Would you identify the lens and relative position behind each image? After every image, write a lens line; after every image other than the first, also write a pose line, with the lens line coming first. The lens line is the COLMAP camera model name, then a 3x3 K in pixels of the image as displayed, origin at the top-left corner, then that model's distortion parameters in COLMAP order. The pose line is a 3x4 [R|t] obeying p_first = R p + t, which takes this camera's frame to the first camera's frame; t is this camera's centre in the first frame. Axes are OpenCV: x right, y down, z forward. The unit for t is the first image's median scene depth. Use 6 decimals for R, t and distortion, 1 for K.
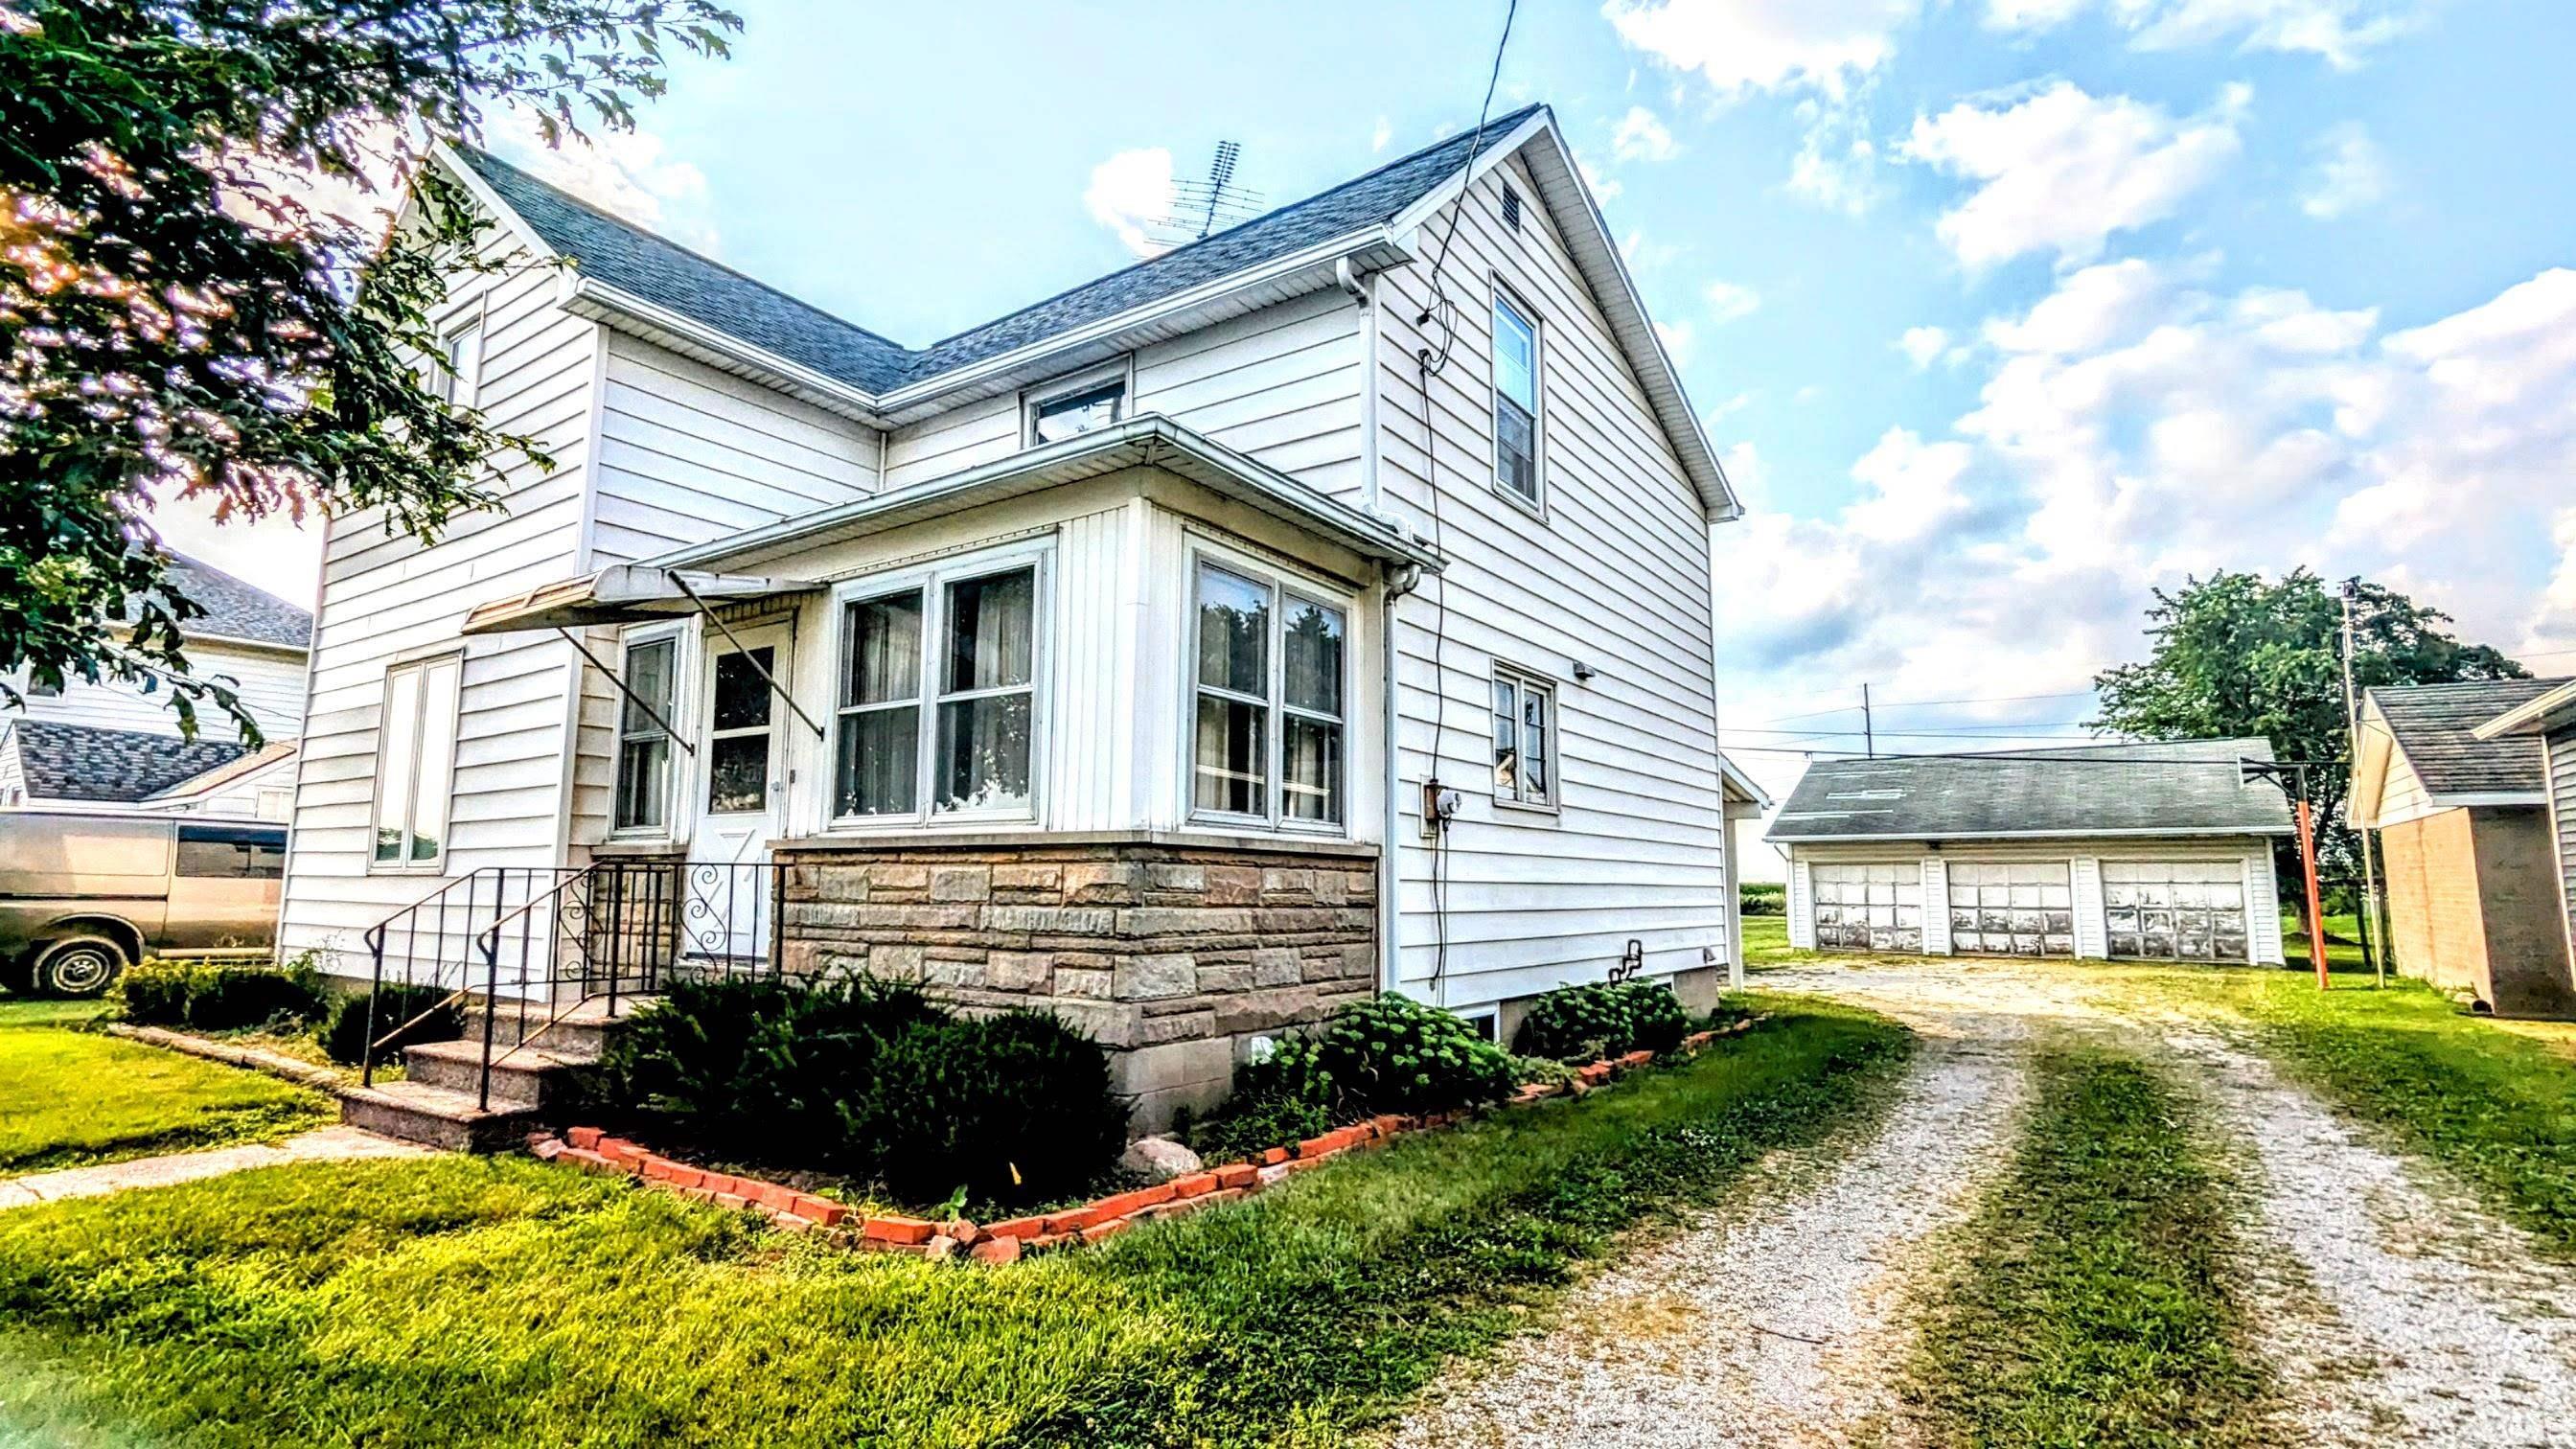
lens RADIAL K [[1211.8, 0, 1283.2], [0, 1211.8, 705.2], [0, 0, 1]] dist [0.002687, -0.000421]
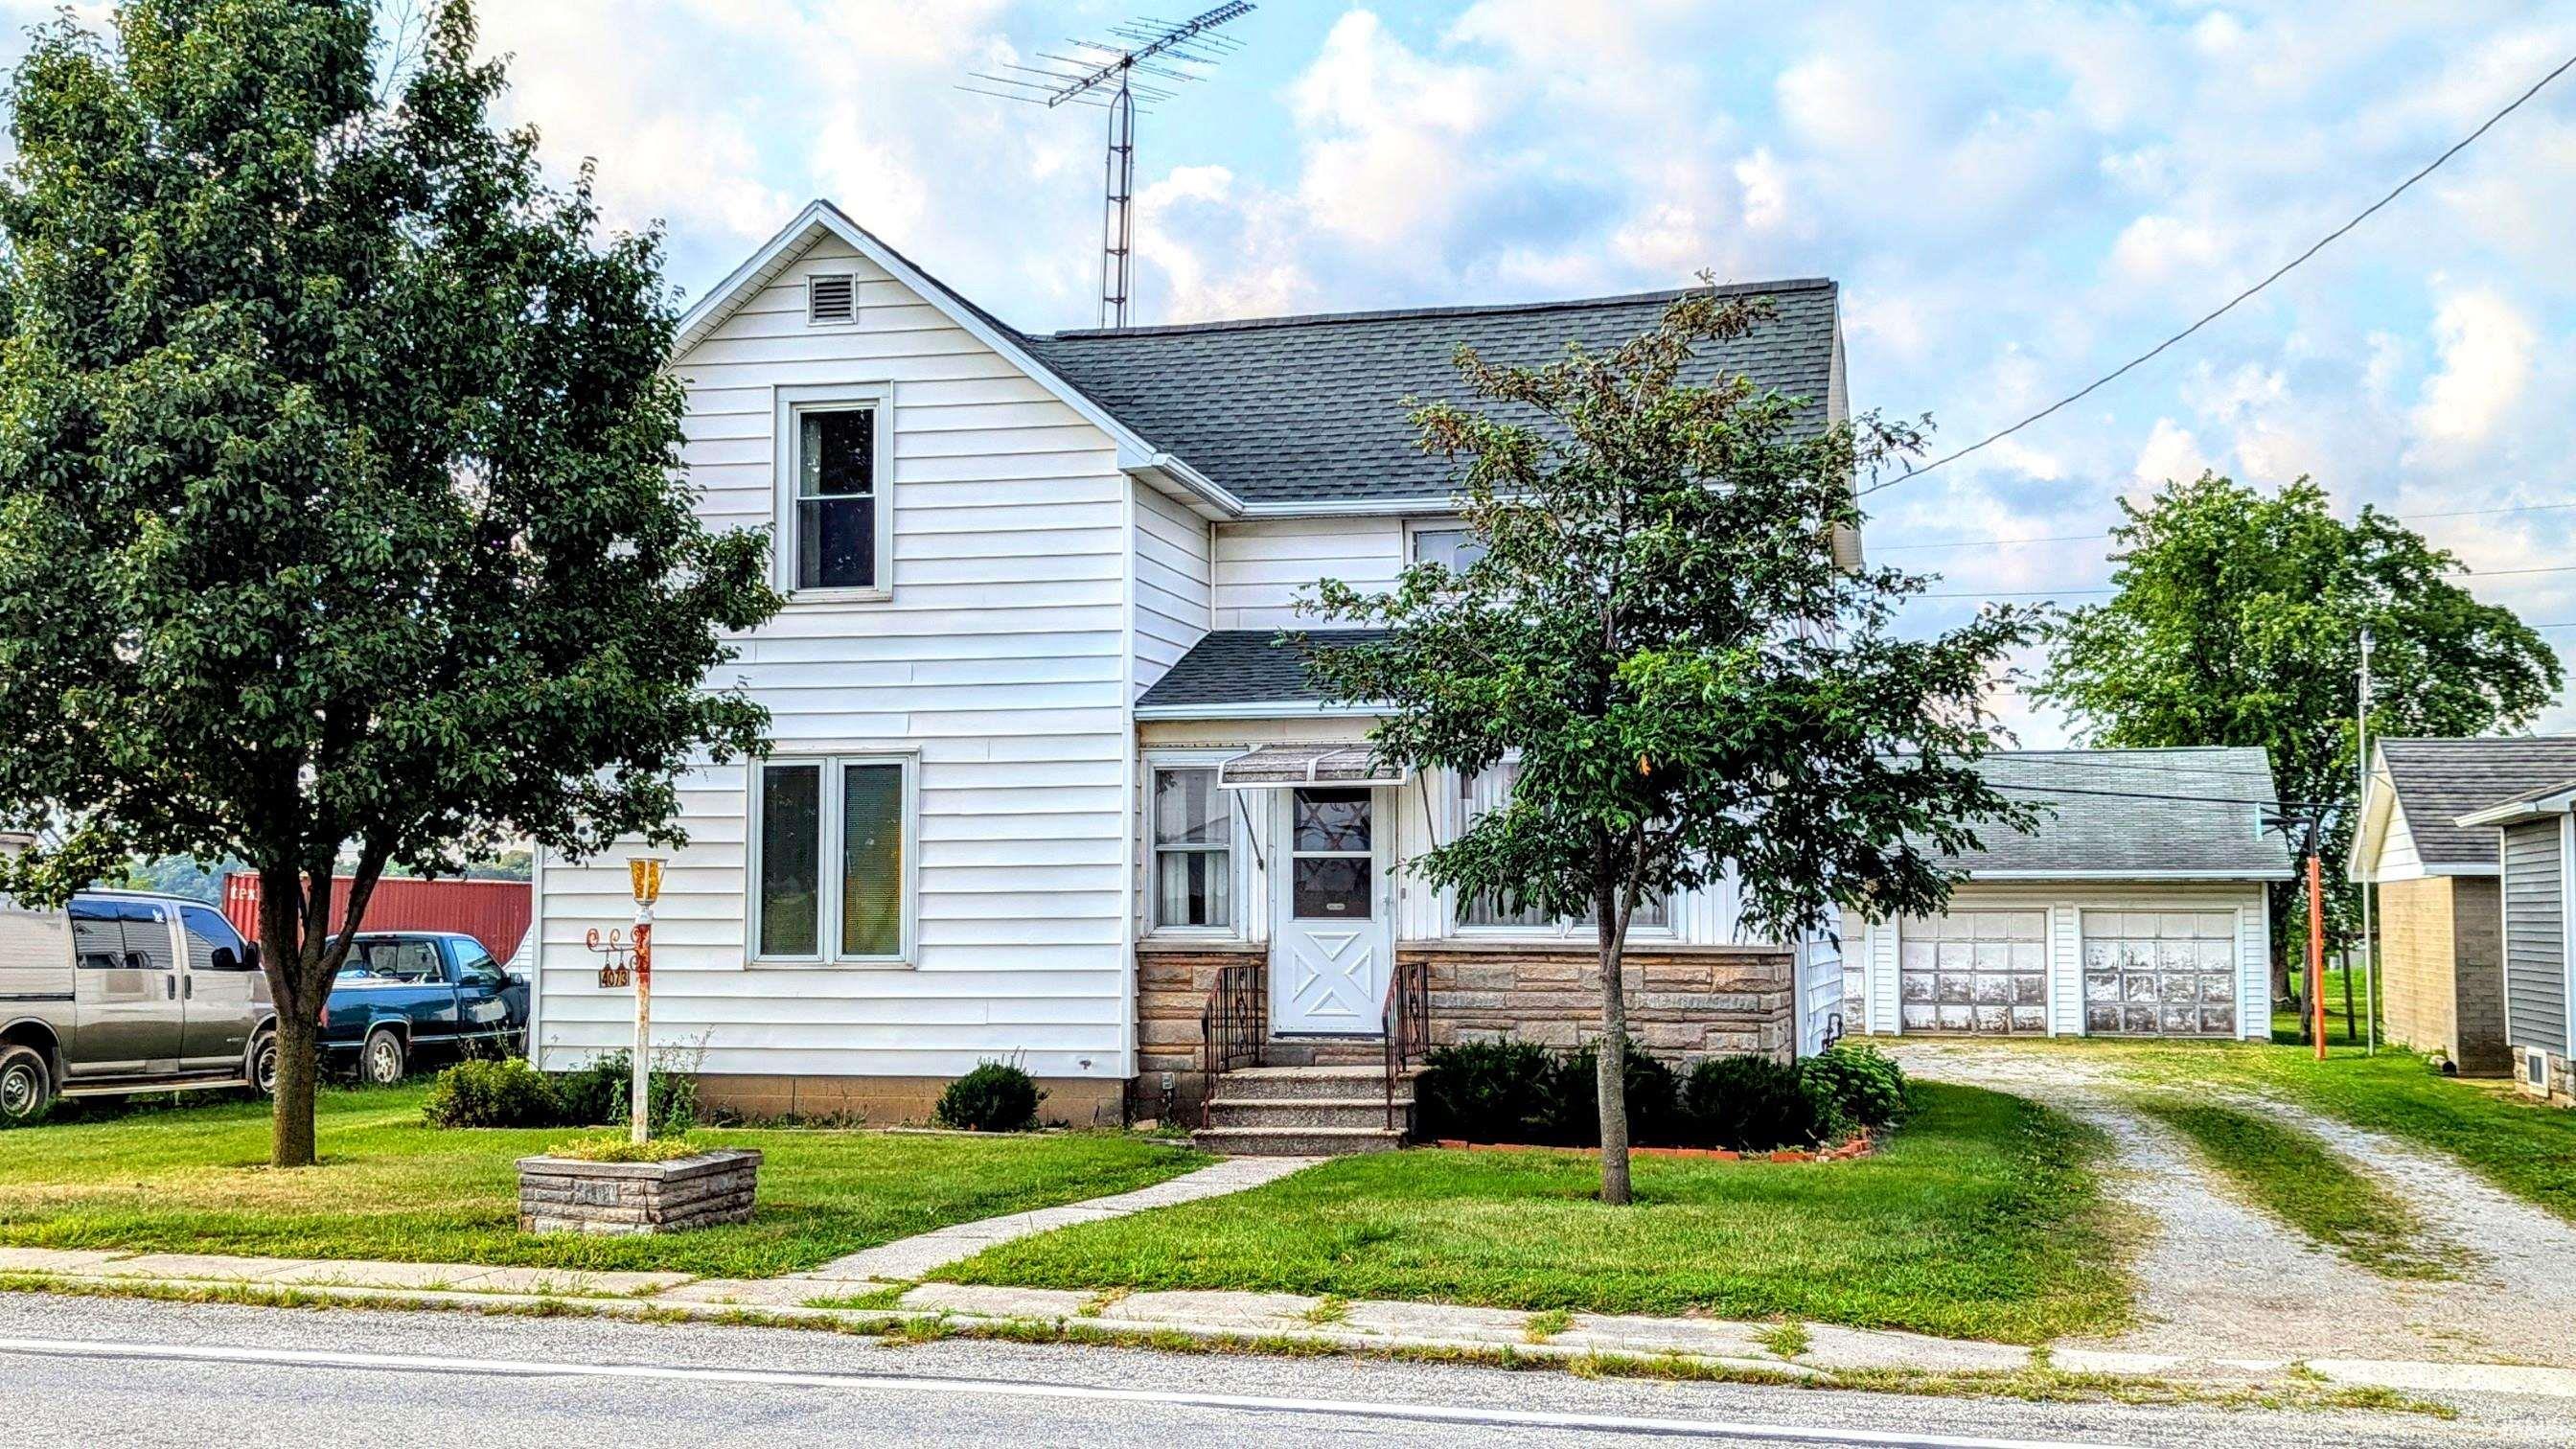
lens RADIAL K [[2645.6, 0, 1297.8], [0, 2645.6, 644.4], [0, 0, 1]] dist [0.082922, -0.169098]
pose [[0.938267, 0.032104, 0.344418, -0.438888], [-0.047502, 0.998209, 0.036361, -0.089416], [-0.342634, -0.050477, 0.938112, -0.469715]]
